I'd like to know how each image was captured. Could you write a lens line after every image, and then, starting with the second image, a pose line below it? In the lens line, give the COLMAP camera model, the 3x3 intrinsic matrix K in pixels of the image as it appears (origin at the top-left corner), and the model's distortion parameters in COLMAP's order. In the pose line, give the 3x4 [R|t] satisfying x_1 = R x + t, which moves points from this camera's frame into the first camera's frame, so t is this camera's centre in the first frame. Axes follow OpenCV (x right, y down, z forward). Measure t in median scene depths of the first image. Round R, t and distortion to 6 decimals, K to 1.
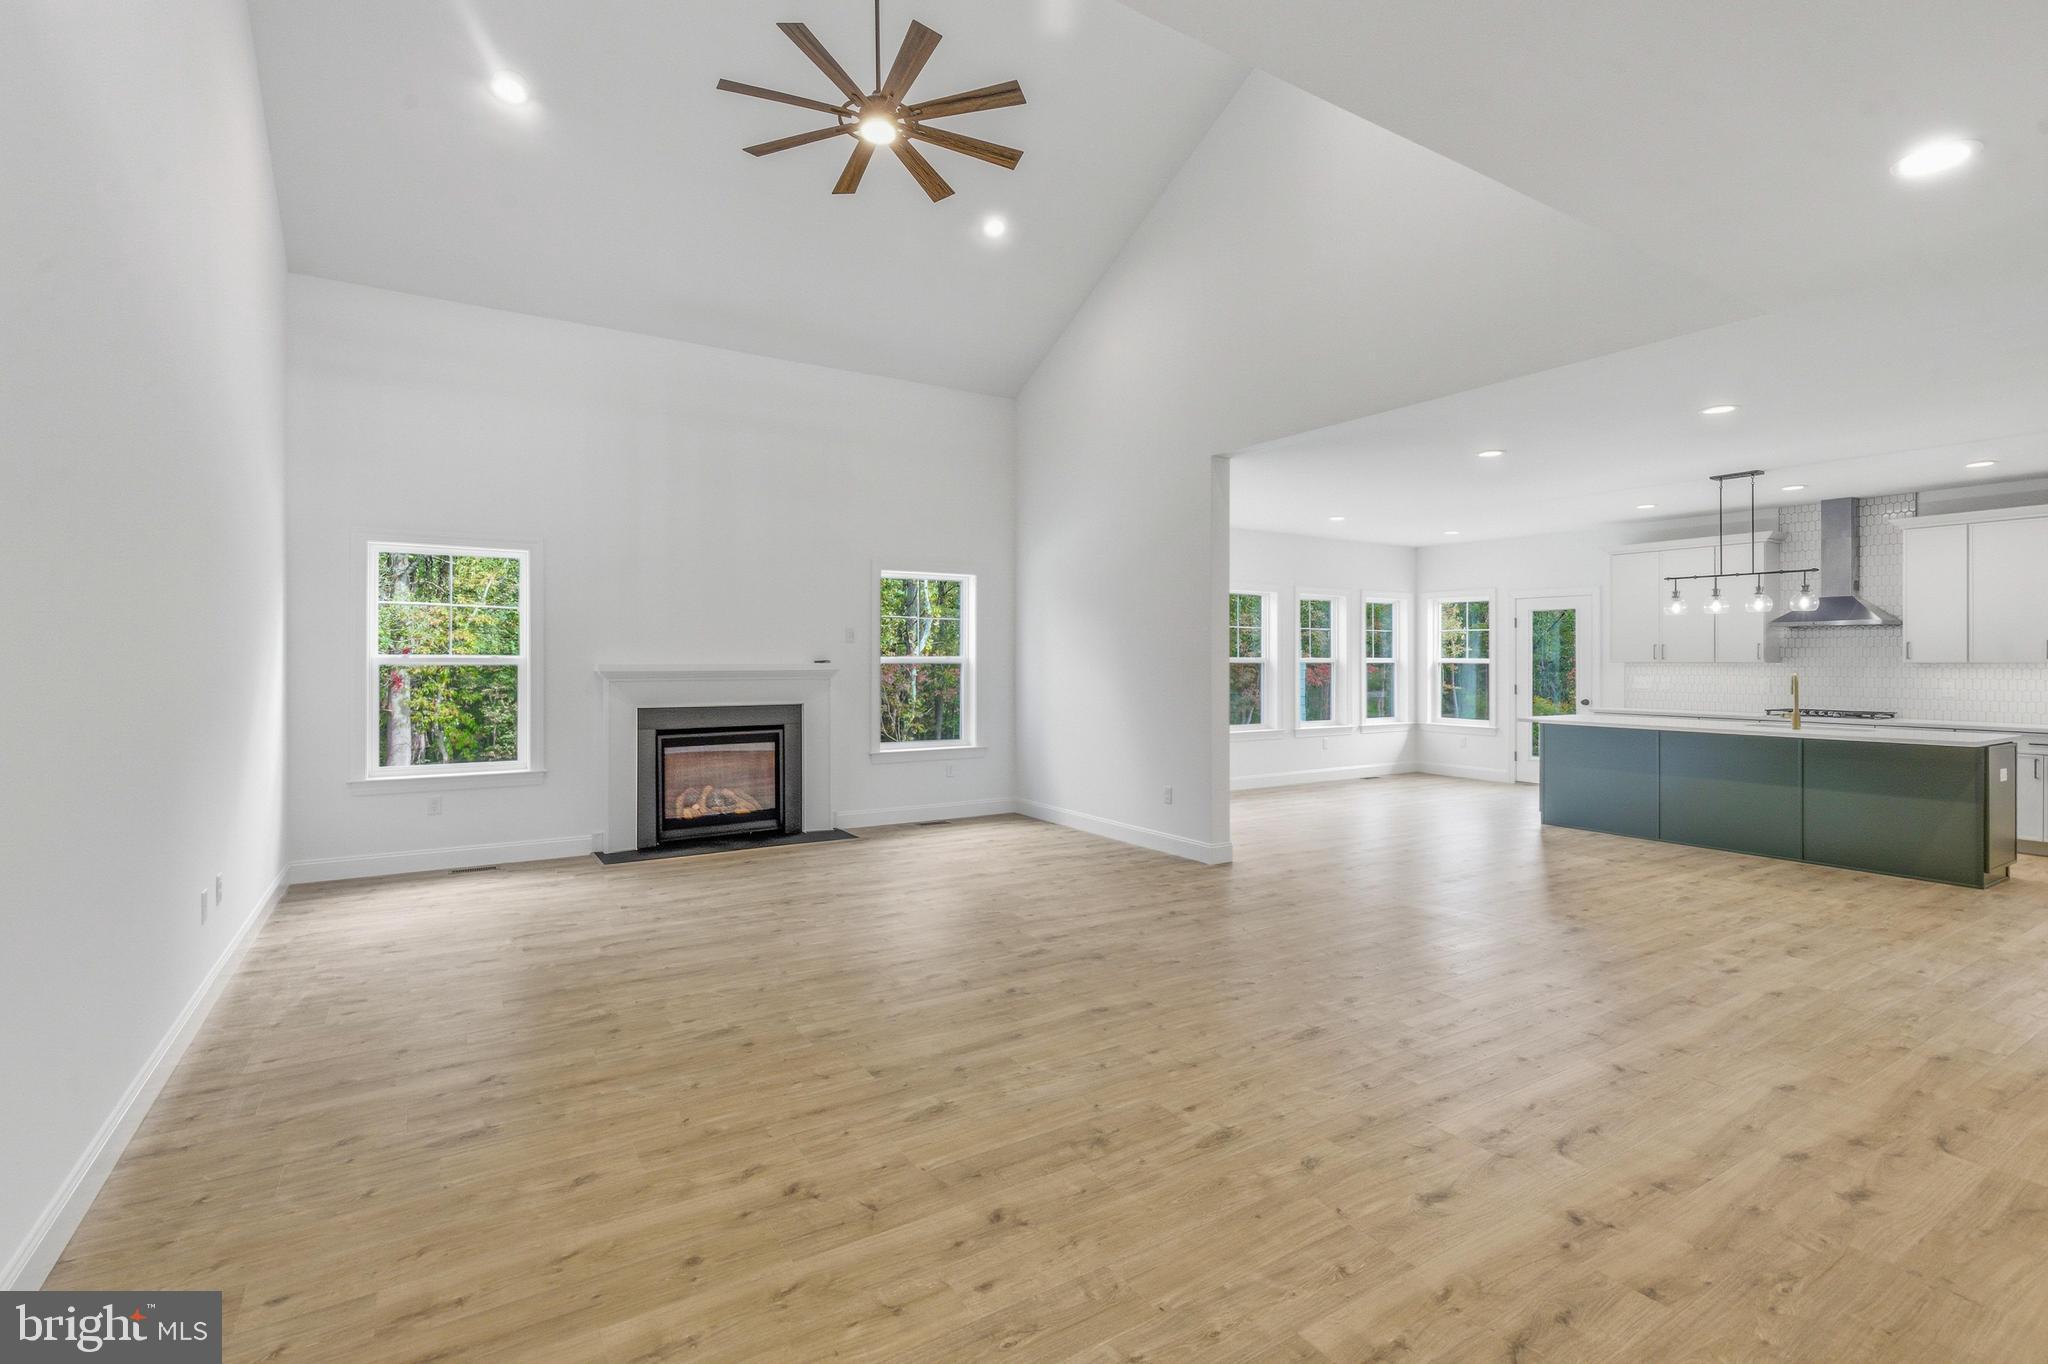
lens RADIAL K [[946.1, 0, 1026.7], [0, 946.1, 674.1], [0, 0, 1]] dist [-0.000943, 0.002950]
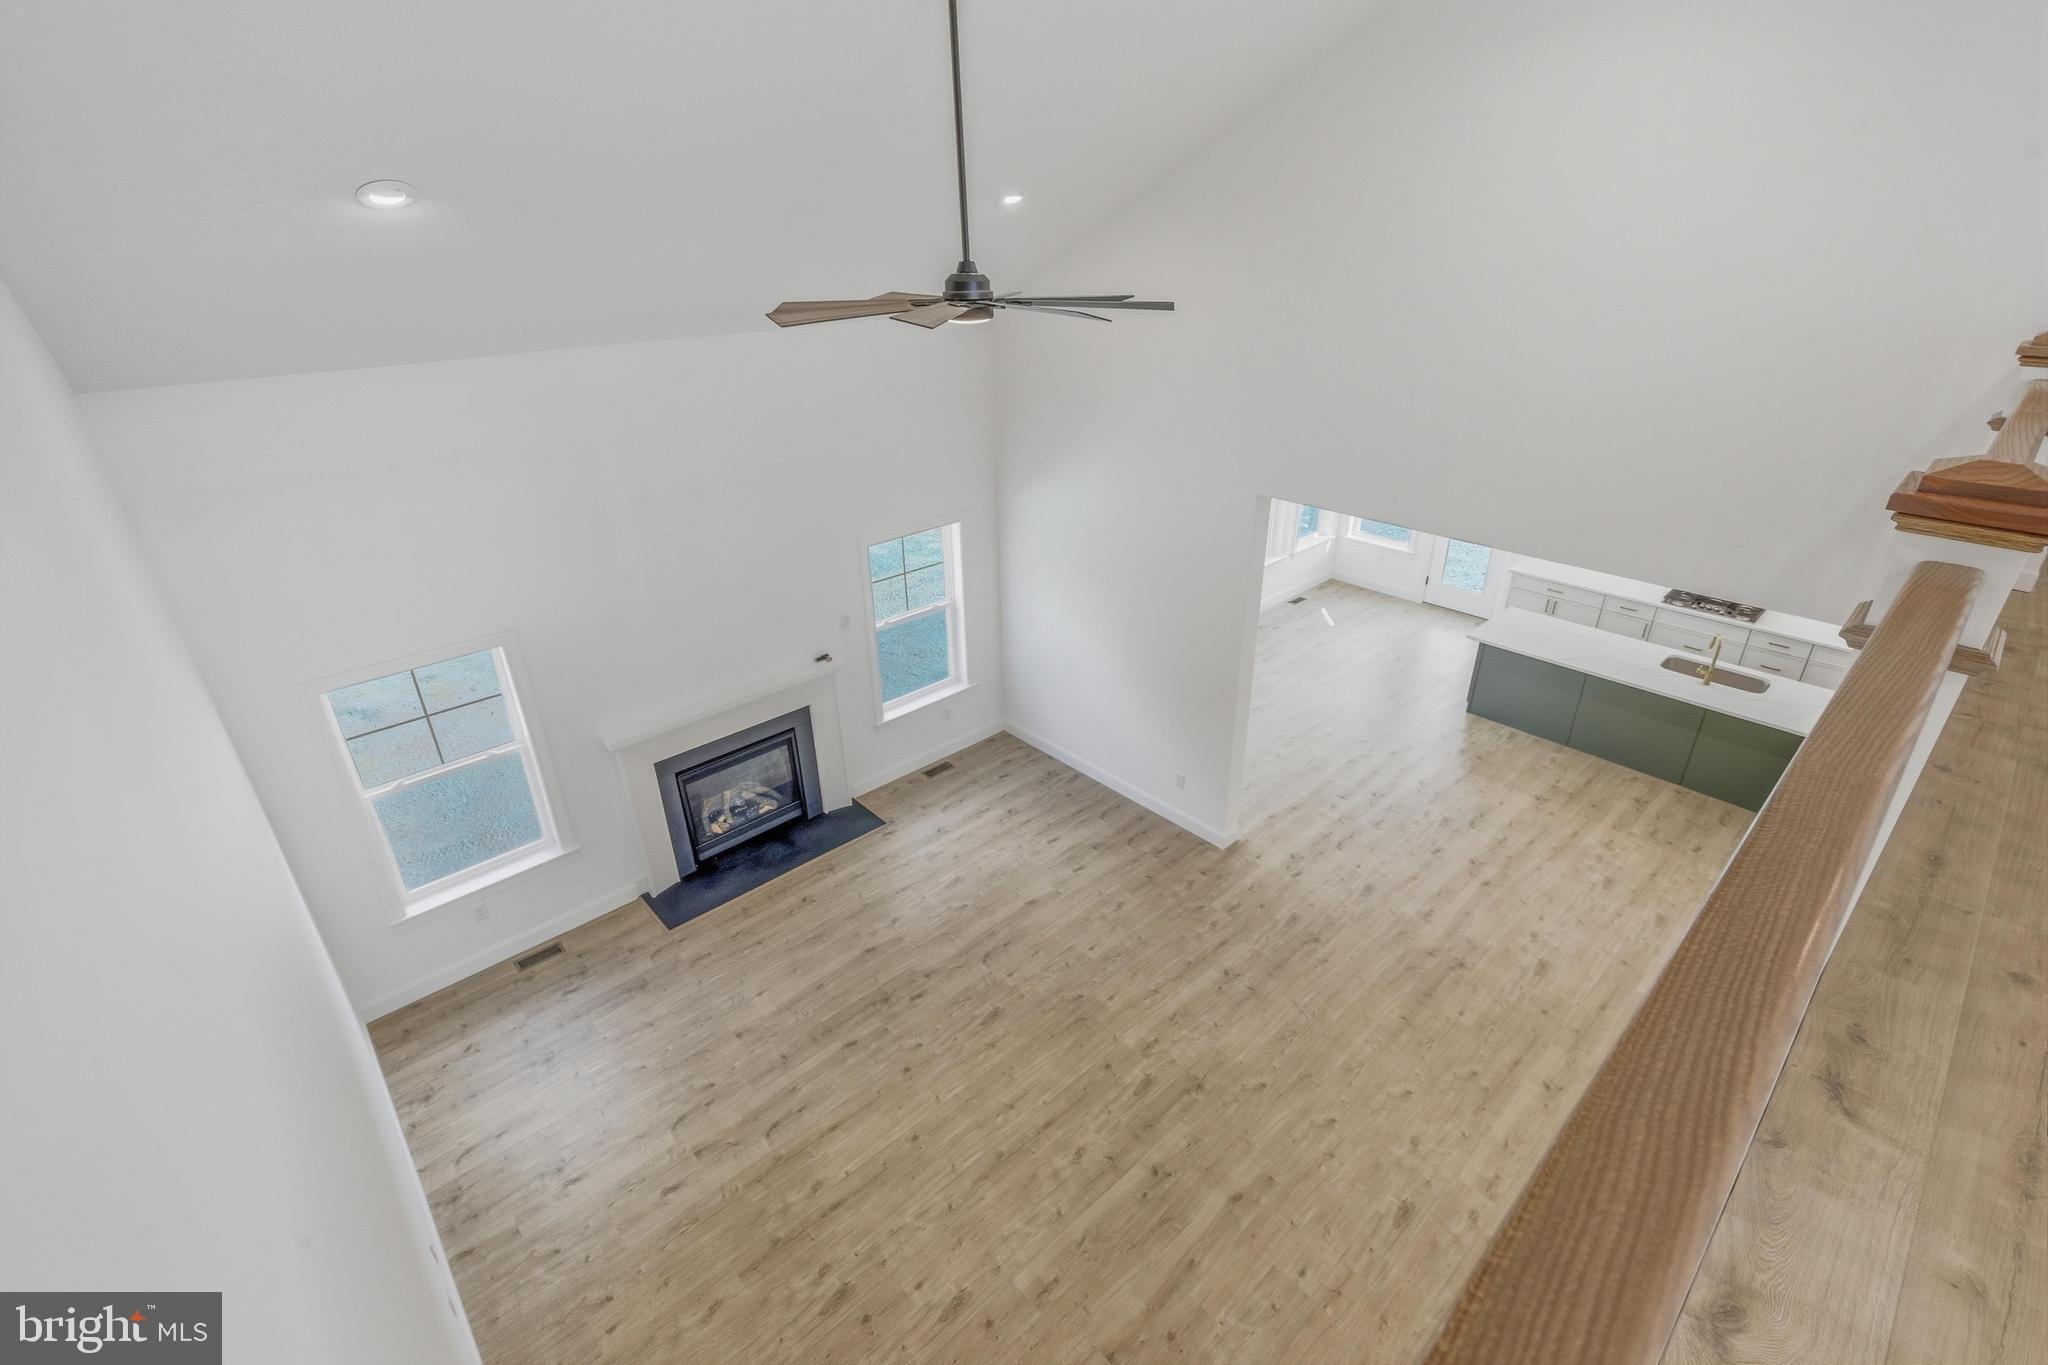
lens RADIAL K [[912.8, 0, 1022.4], [0, 912.8, 673.2], [0, 0, 1]] dist [-0.007762, -0.000157]
pose [[0.984096, -0.094394, 0.150481, -0.328887], [0.020826, 0.902596, 0.429984, -0.824234], [-0.176411, -0.420012, 0.890207, 0.280768]]
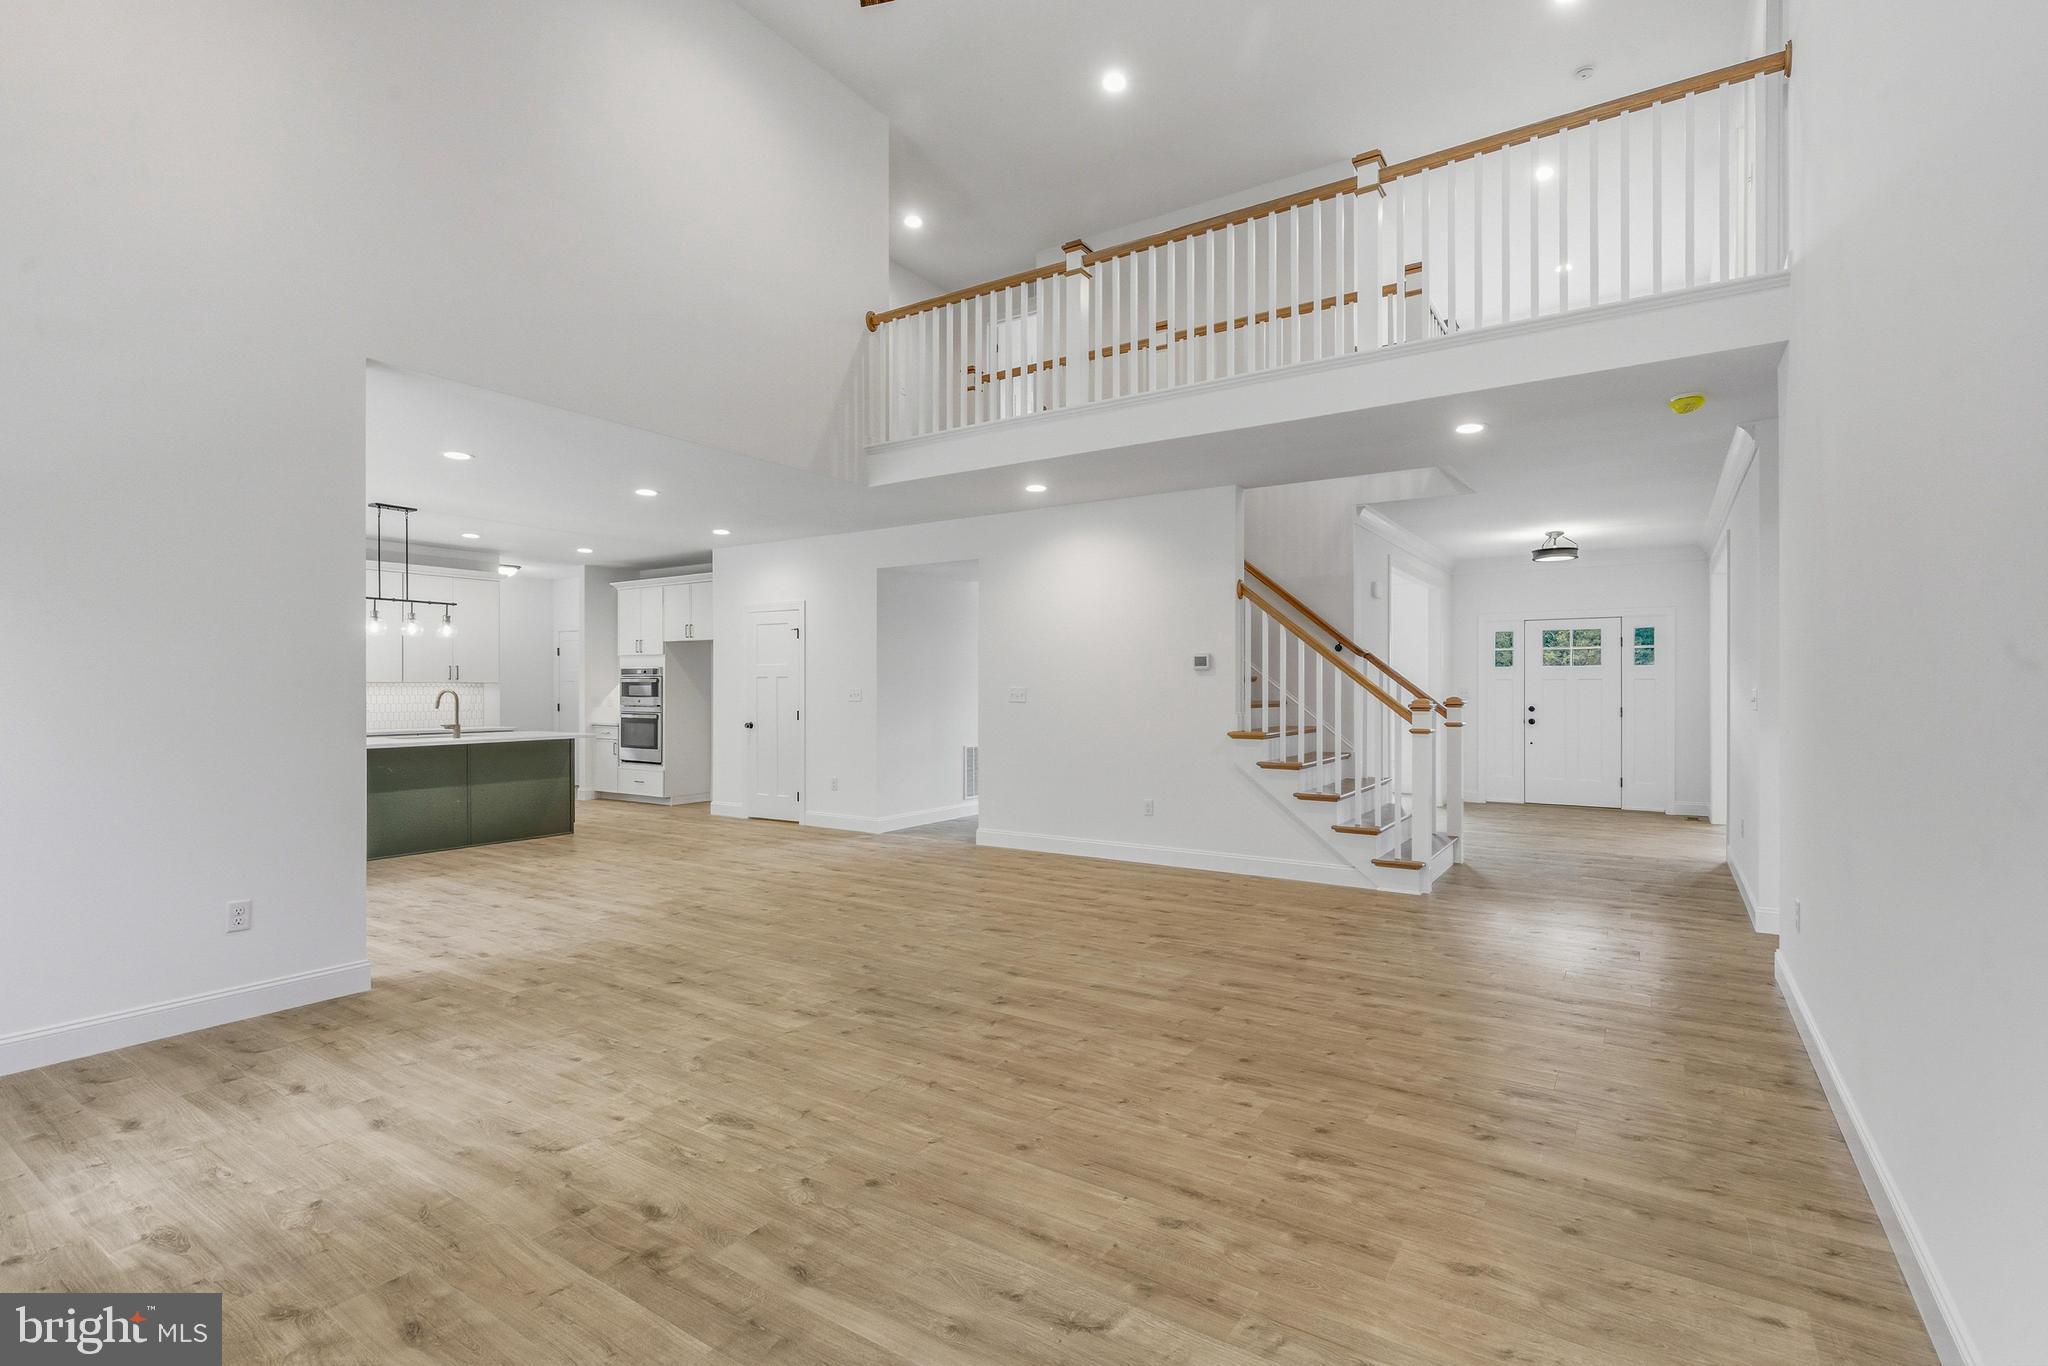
lens RADIAL K [[946.1, 0, 1037.7], [0, 946.1, 686.6], [0, 0, 1]] dist [-0.000943, 0.002950]
pose [[-0.417639, -0.002078, 0.908611, -1.039927], [0.012800, 0.999885, 0.008171, -0.010768], [-0.908523, 0.015043, -0.417564, 1.512742]]
